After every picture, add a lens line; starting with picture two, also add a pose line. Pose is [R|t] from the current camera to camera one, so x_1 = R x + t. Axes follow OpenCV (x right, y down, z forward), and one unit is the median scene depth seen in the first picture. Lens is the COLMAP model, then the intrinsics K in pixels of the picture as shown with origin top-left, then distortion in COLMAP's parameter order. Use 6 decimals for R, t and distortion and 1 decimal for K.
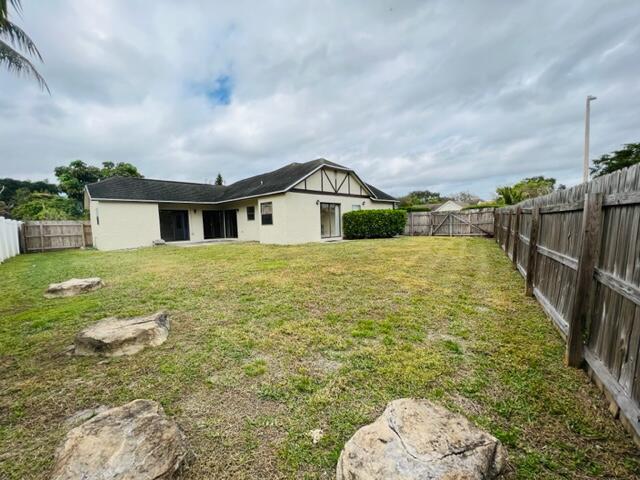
lens RADIAL K [[256.7, 0, 321.4], [0, 256.7, 241.9], [0, 0, 1]] dist [0.001873, -0.000511]
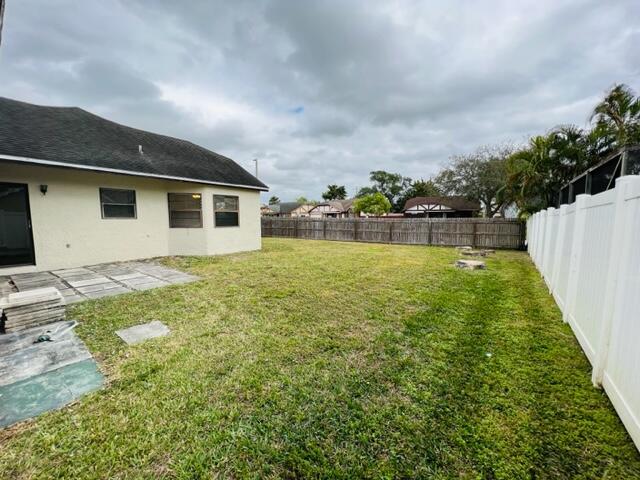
lens RADIAL K [[256.7, 0, 320.9], [0, 256.7, 242.6], [0, 0, 1]] dist [0.001873, -0.000511]
pose [[-0.147699, -0.070774, 0.986497, -0.682950], [0.073466, 0.993896, 0.082305, -0.044357], [-0.986300, 0.084631, -0.141598, 0.599267]]
